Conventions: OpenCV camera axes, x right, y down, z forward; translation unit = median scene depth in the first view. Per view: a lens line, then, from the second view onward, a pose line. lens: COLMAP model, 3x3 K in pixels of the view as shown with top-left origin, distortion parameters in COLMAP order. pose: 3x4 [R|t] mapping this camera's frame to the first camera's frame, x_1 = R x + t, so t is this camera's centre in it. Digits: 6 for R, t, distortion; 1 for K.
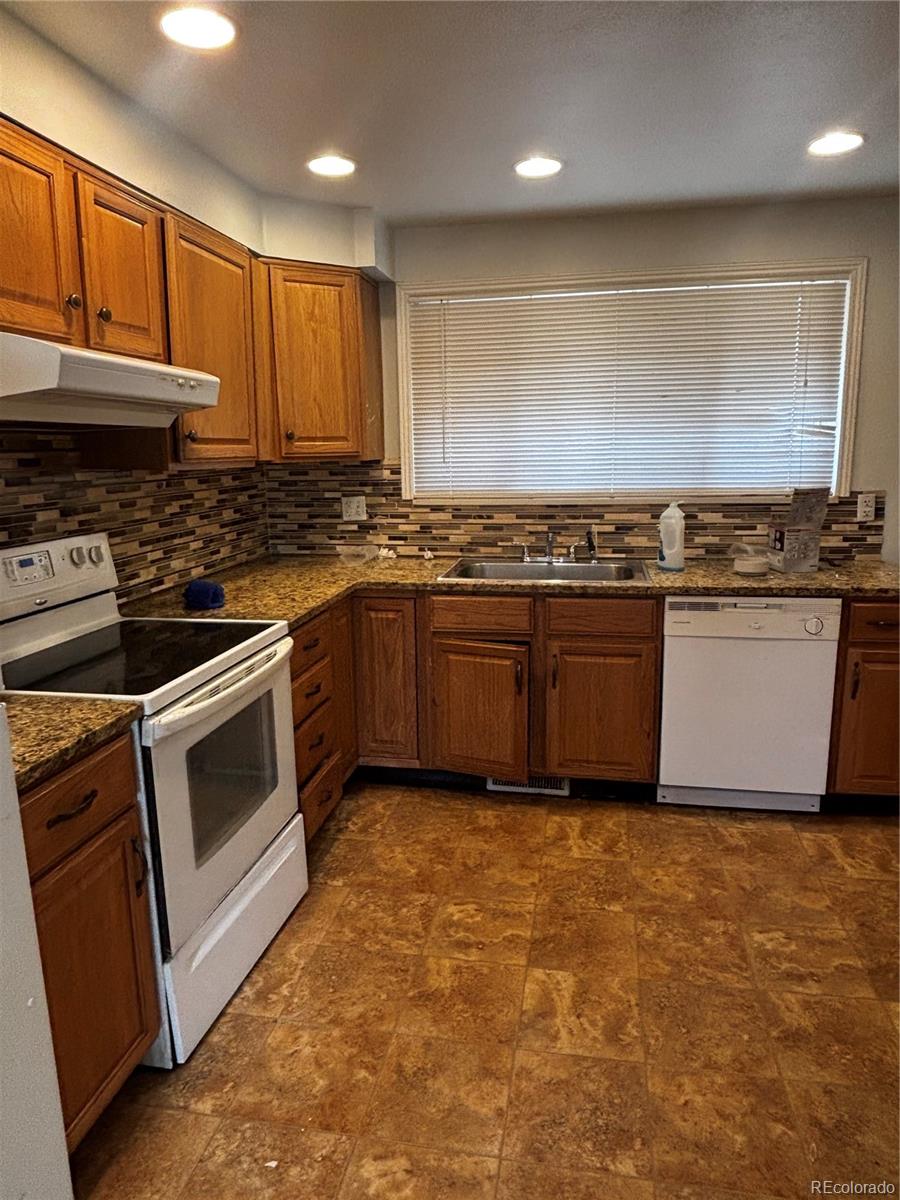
lens RADIAL K [[781.8, 0, 452.0], [0, 781.8, 599.4], [0, 0, 1]] dist [0.038323, -0.006438]
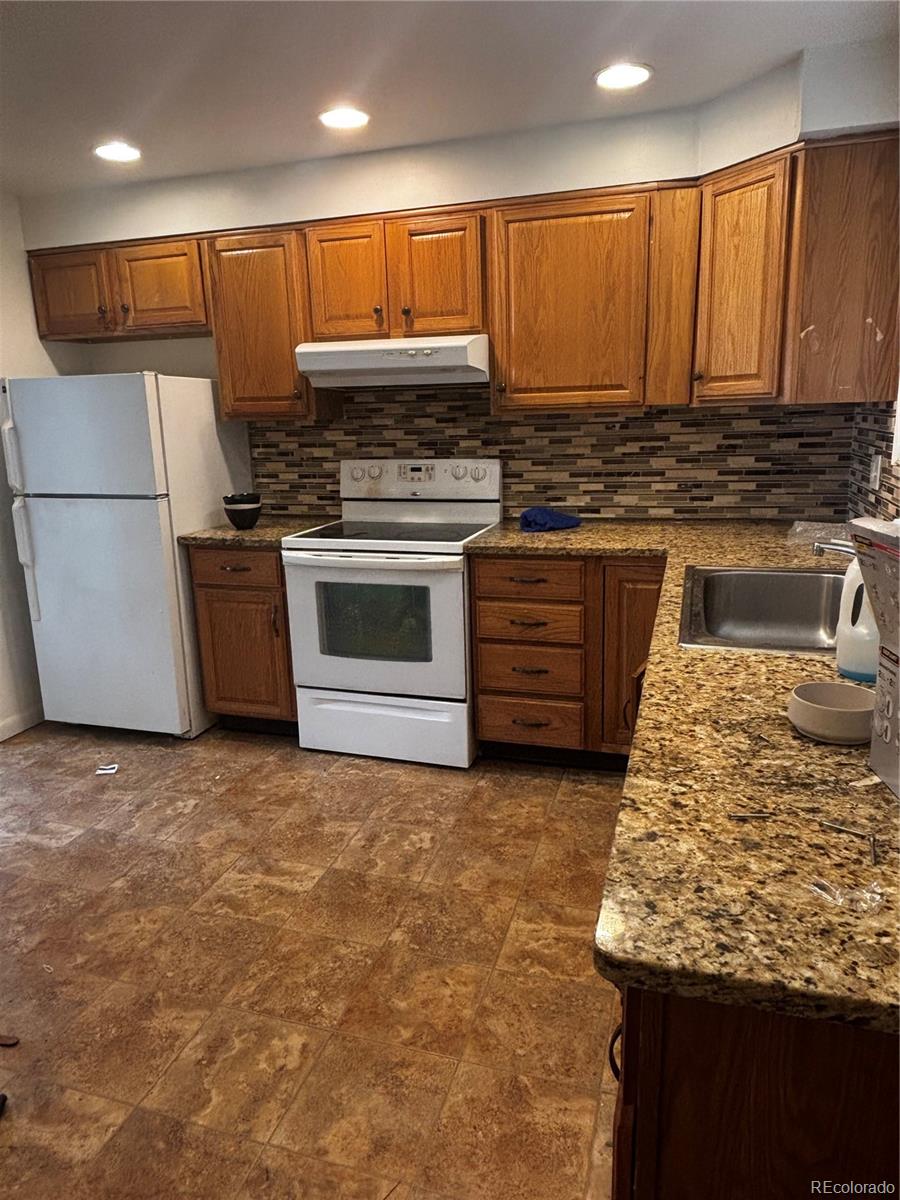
lens RADIAL K [[781.8, 0, 450.5], [0, 781.8, 598.1], [0, 0, 1]] dist [0.038323, -0.006438]
pose [[-0.116029, 0.249612, -0.961369, 0.858366], [-0.161390, 0.950306, 0.266218, -0.185121], [0.980046, 0.186045, -0.069978, 0.953716]]
